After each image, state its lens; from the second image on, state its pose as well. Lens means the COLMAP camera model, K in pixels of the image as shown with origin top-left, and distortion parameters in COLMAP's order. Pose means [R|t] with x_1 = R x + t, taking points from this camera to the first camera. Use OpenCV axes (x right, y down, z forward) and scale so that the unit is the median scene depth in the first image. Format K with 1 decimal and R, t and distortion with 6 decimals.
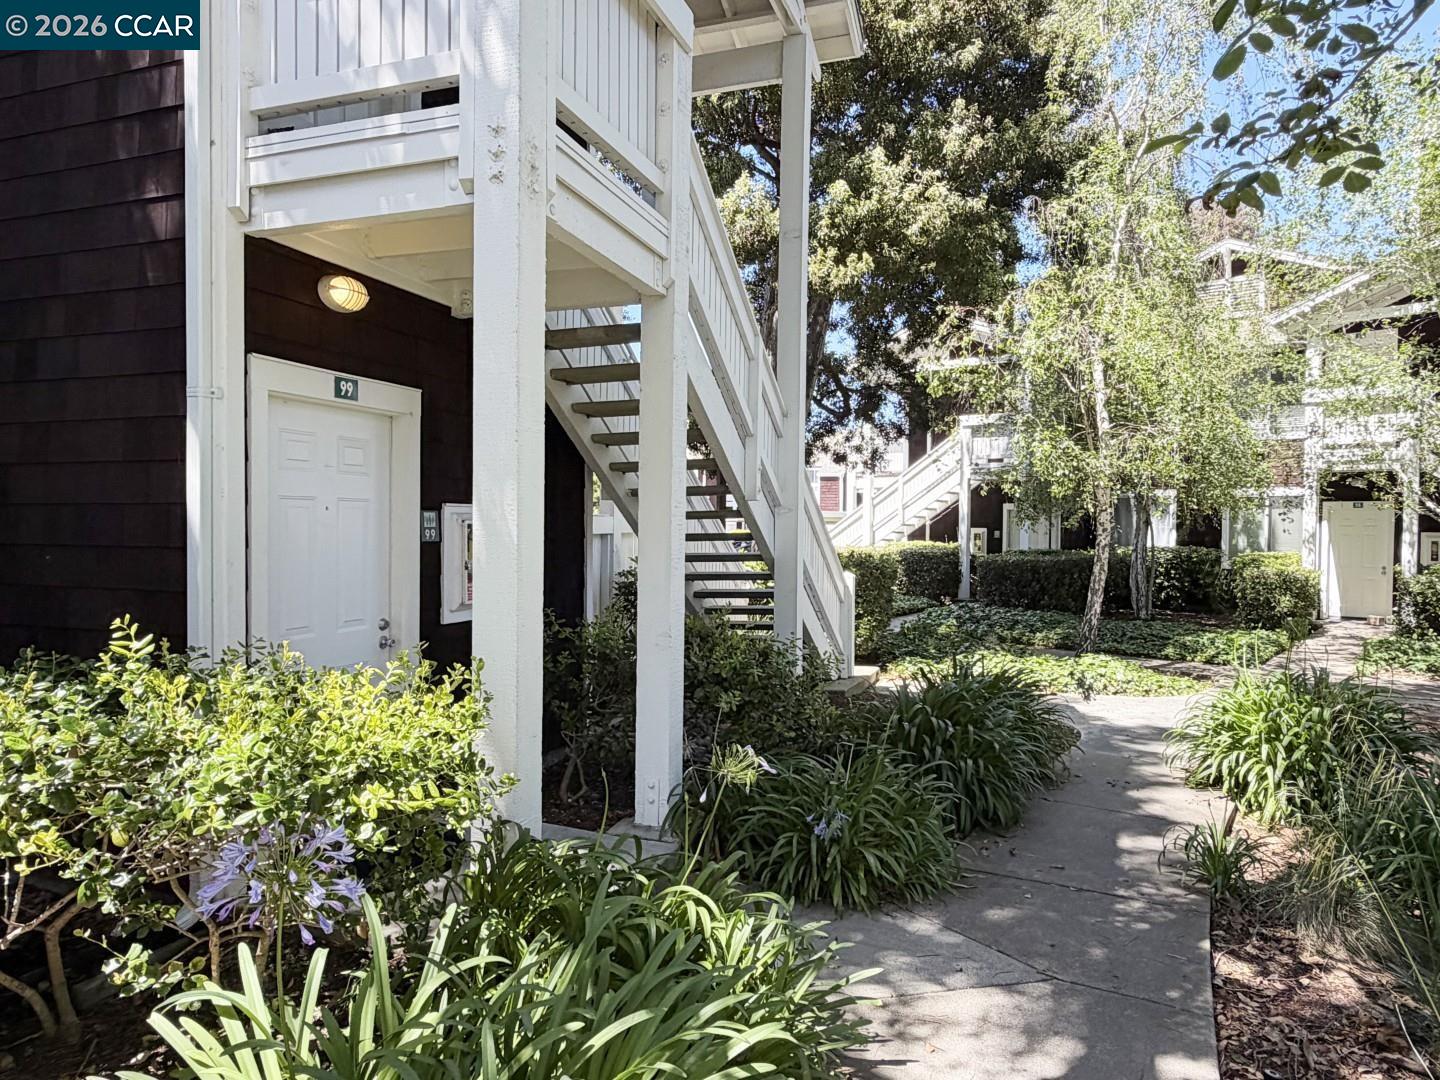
lens RADIAL K [[908.3, 0, 718.8], [0, 908.3, 534.6], [0, 0, 1]] dist [-0.000555, 0.000329]
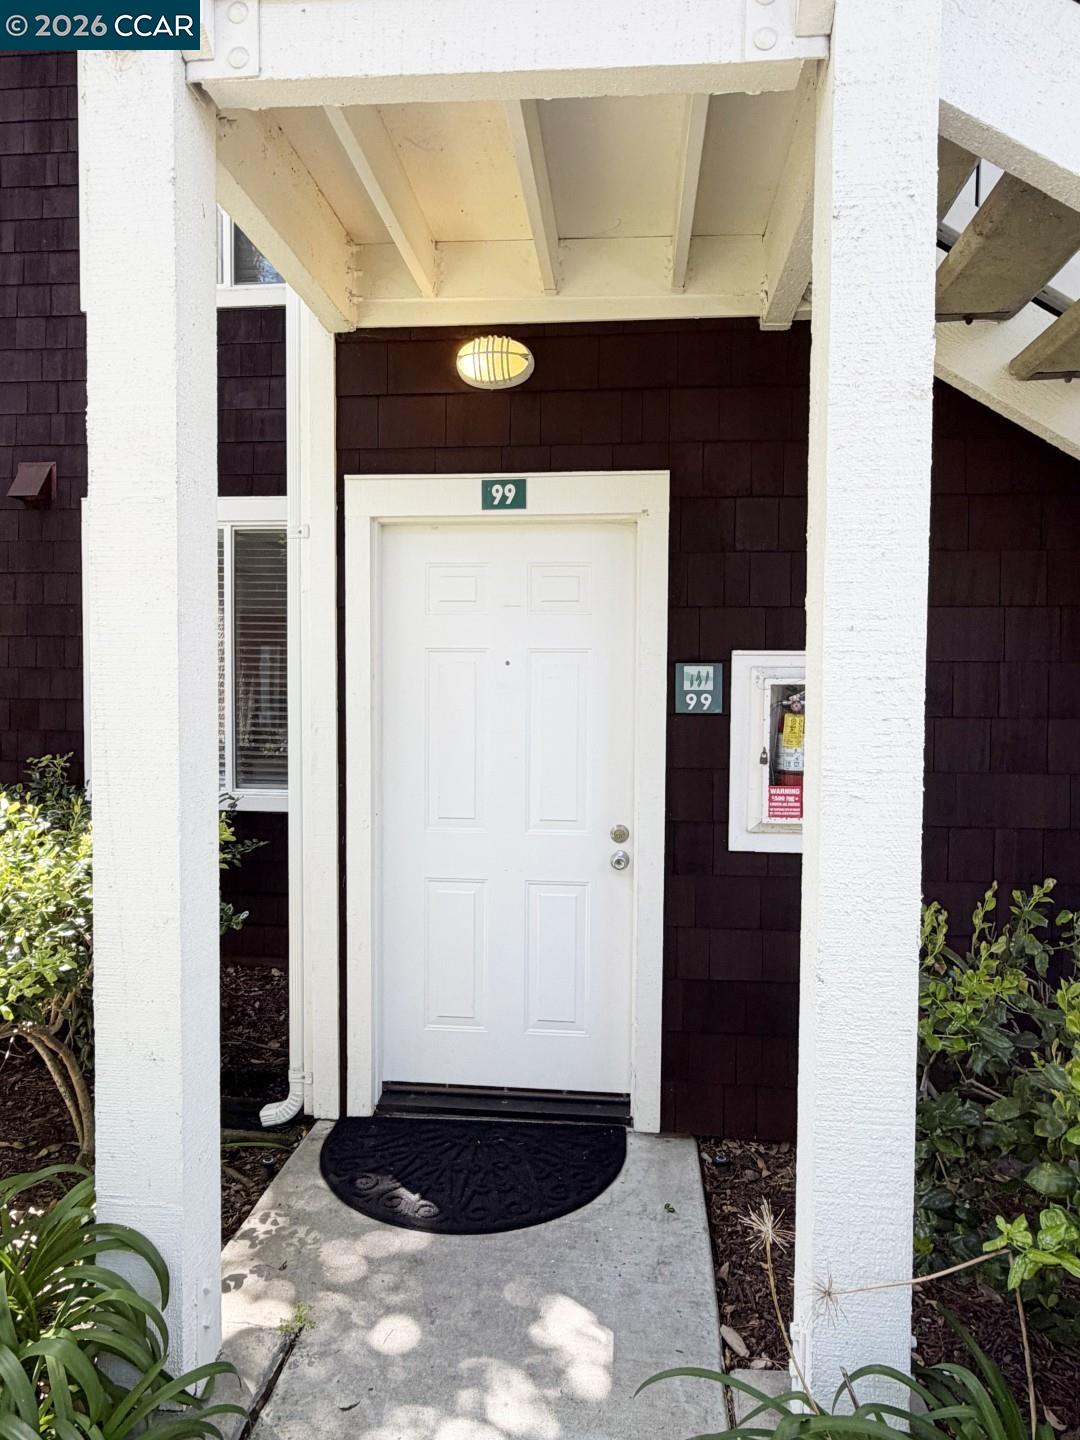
lens RADIAL K [[908.3, 0, 540.0], [0, 908.3, 720.0], [0, 0, 1]] dist [-0.000555, 0.000329]
pose [[0.239356, 0.027843, -0.970533, 0.286111], [-0.019931, 0.999519, 0.023759, -0.000738], [0.970727, 0.013657, 0.239796, 0.832687]]
